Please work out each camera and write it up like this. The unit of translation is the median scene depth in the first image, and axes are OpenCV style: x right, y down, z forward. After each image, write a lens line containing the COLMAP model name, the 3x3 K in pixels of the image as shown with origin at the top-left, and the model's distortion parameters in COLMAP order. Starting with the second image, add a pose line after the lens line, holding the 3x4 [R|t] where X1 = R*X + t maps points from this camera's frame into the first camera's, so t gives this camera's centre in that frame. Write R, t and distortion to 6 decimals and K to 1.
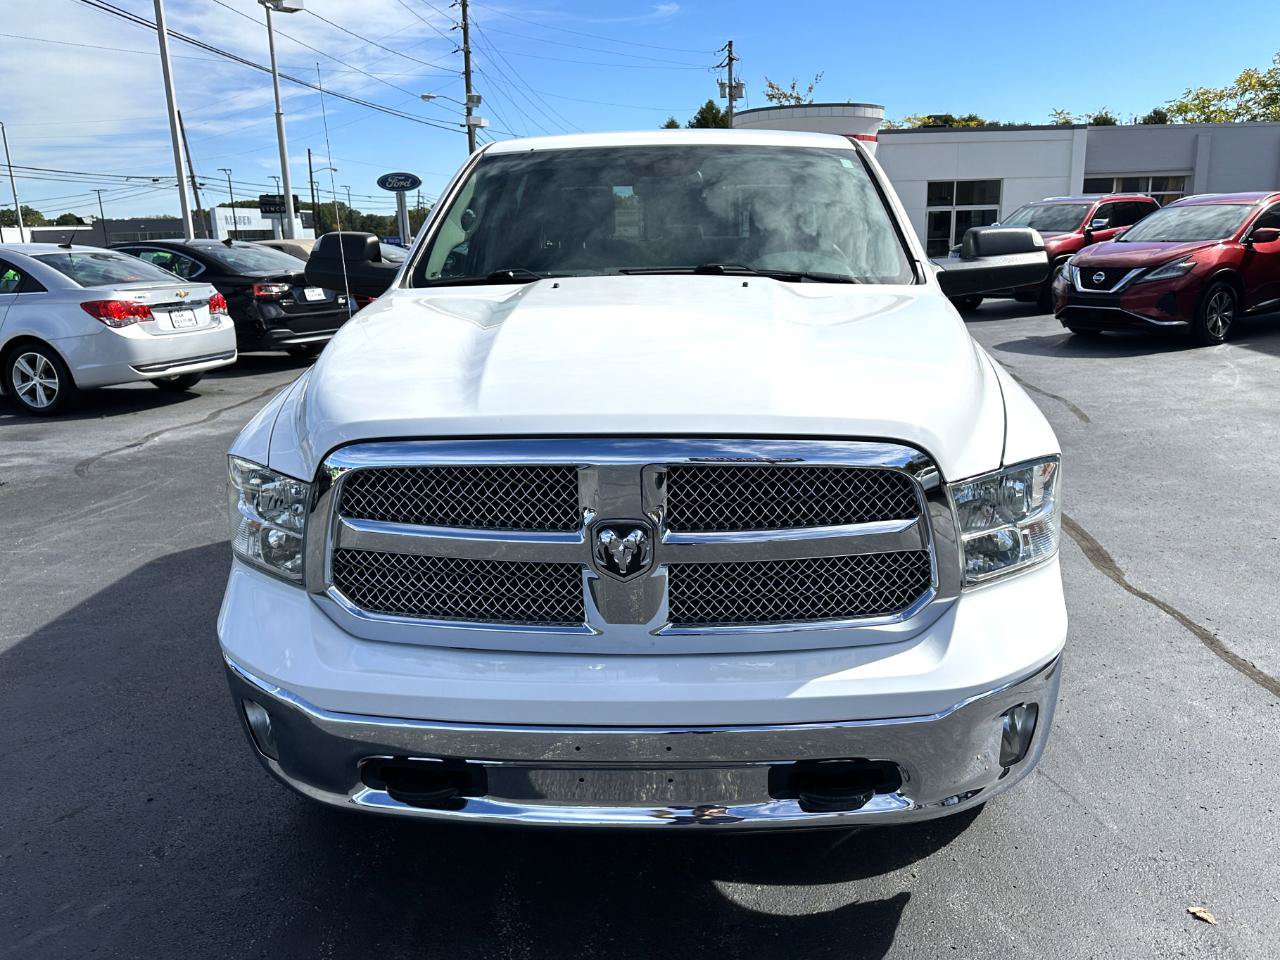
lens RADIAL K [[1018.5, 0, 677.2], [0, 1018.5, 477.8], [0, 0, 1]] dist [0.055970, -0.066157]
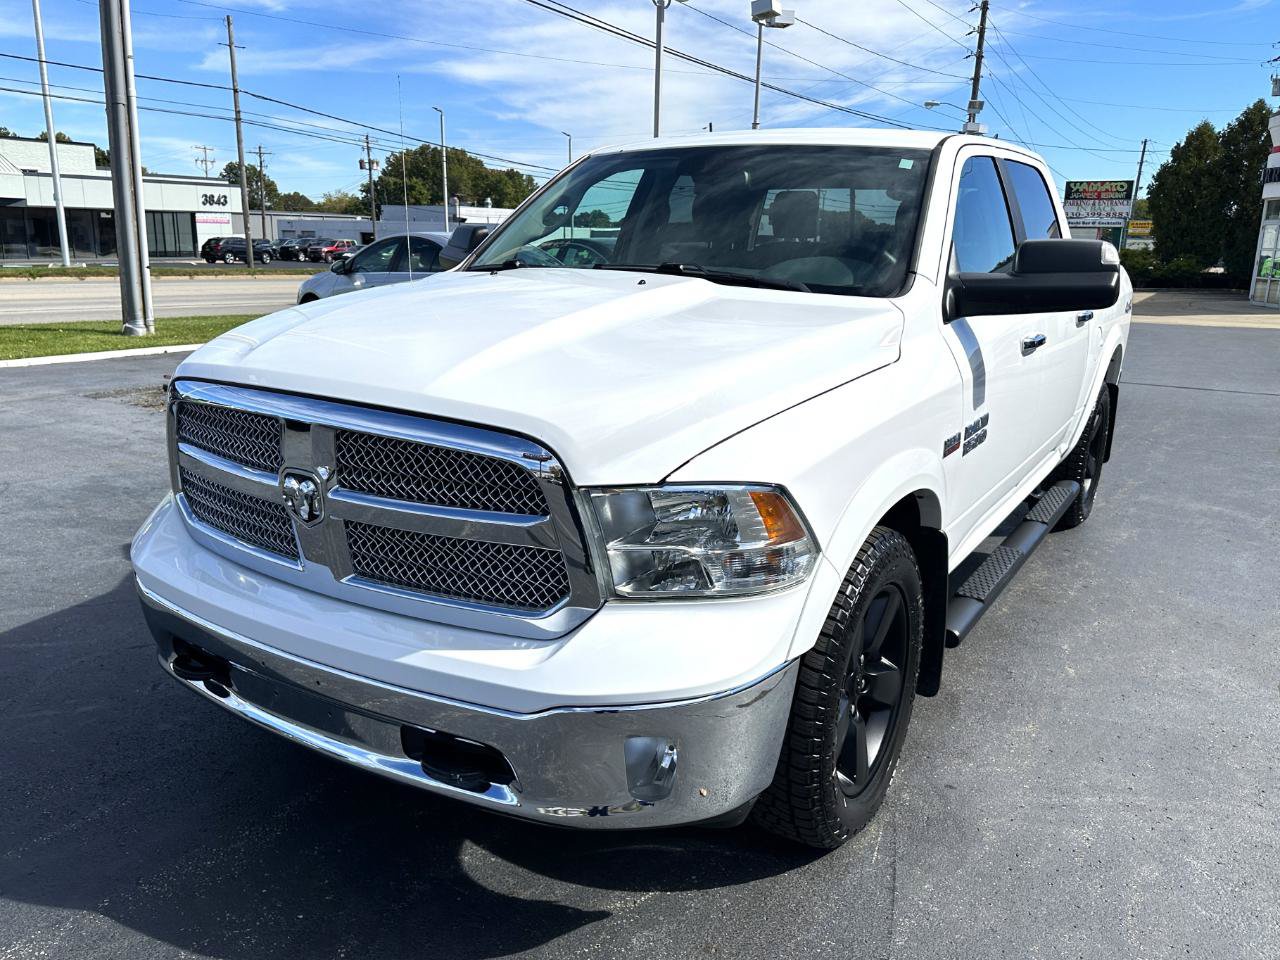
lens RADIAL K [[1018.5, 0, 637.4], [0, 1018.5, 482.5], [0, 0, 1]] dist [0.055970, -0.066157]
pose [[0.869234, 0.153400, -0.470001, 0.451669], [-0.154814, 0.987291, 0.035916, -0.024759], [0.469537, 0.041543, 0.881935, 0.101226]]
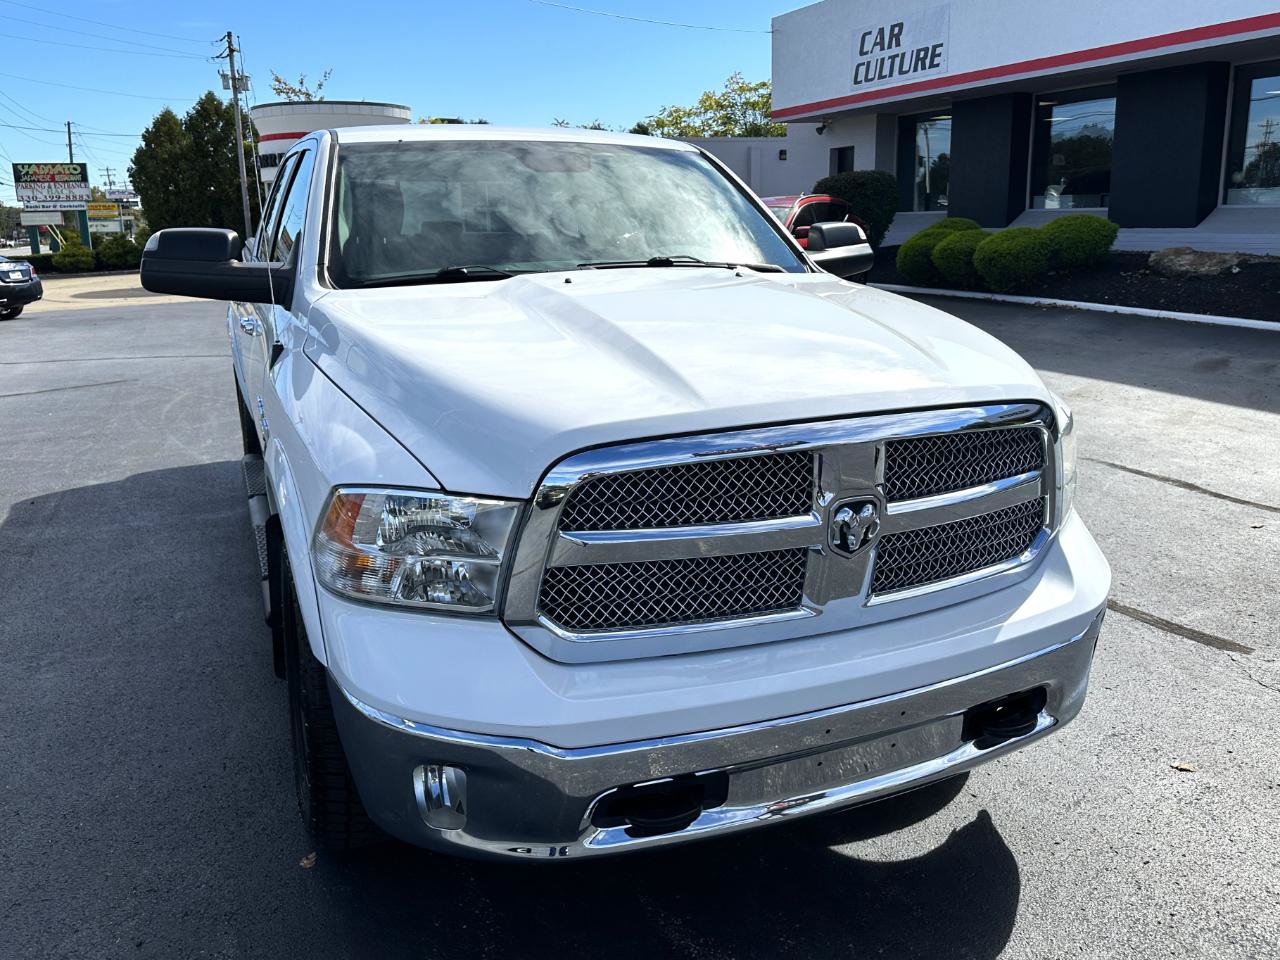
lens RADIAL K [[1018.5, 0, 634.1], [0, 1018.5, 421.5], [0, 0, 1]] dist [0.055970, -0.066157]
pose [[0.905032, -0.082106, 0.417344, -0.385807], [0.103313, 0.994242, -0.028437, -0.016323], [-0.412606, 0.068853, 0.908304, 0.083261]]
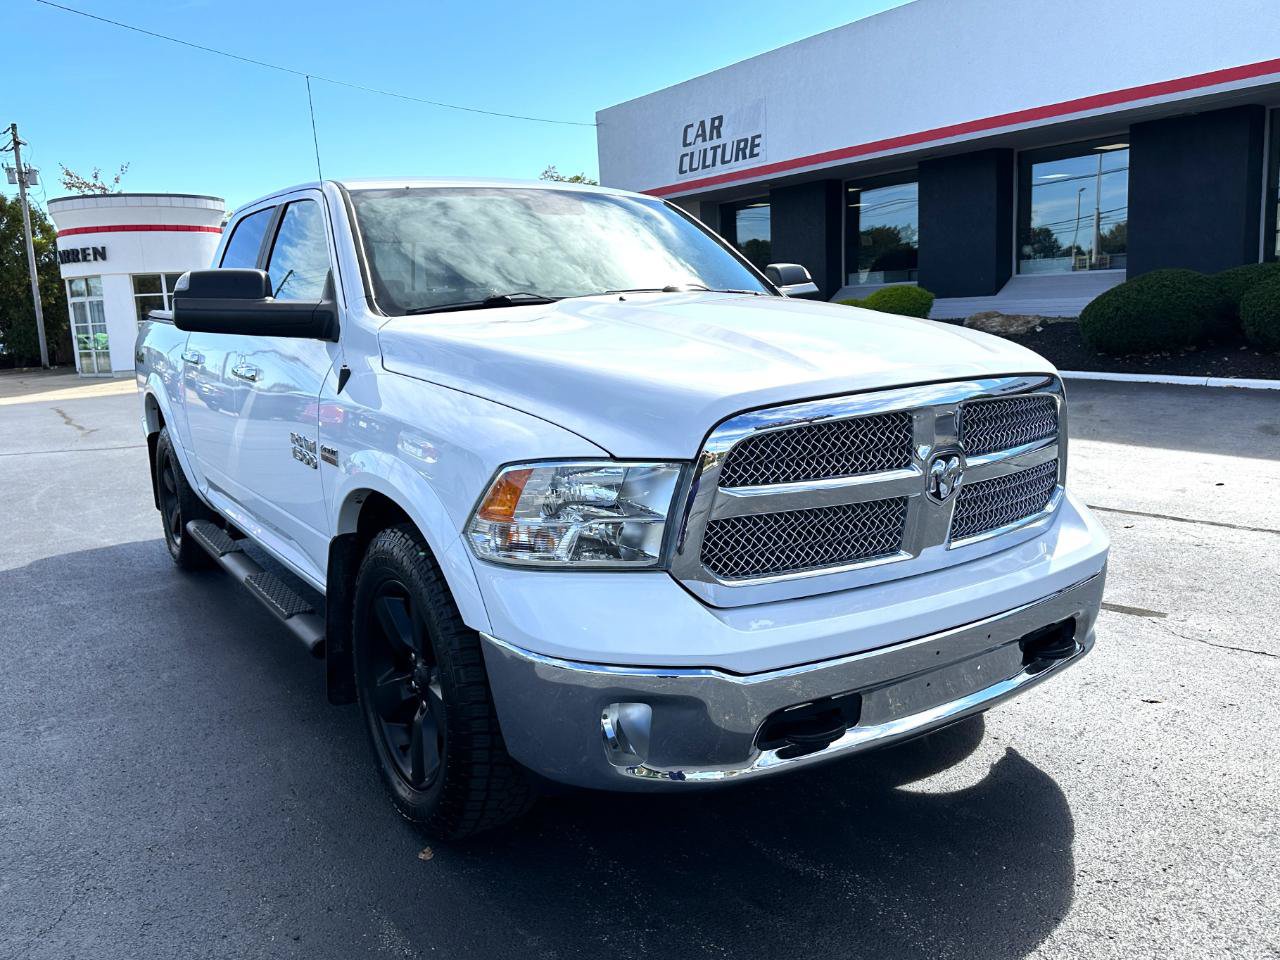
lens RADIAL K [[1018.5, 0, 632.5], [0, 1018.5, 449.7], [0, 0, 1]] dist [0.055970, -0.066157]
pose [[0.812865, -0.100794, 0.573664, -0.595887], [0.167981, 0.983632, -0.065198, 0.031897], [-0.557703, 0.149362, 0.816492, 0.119152]]
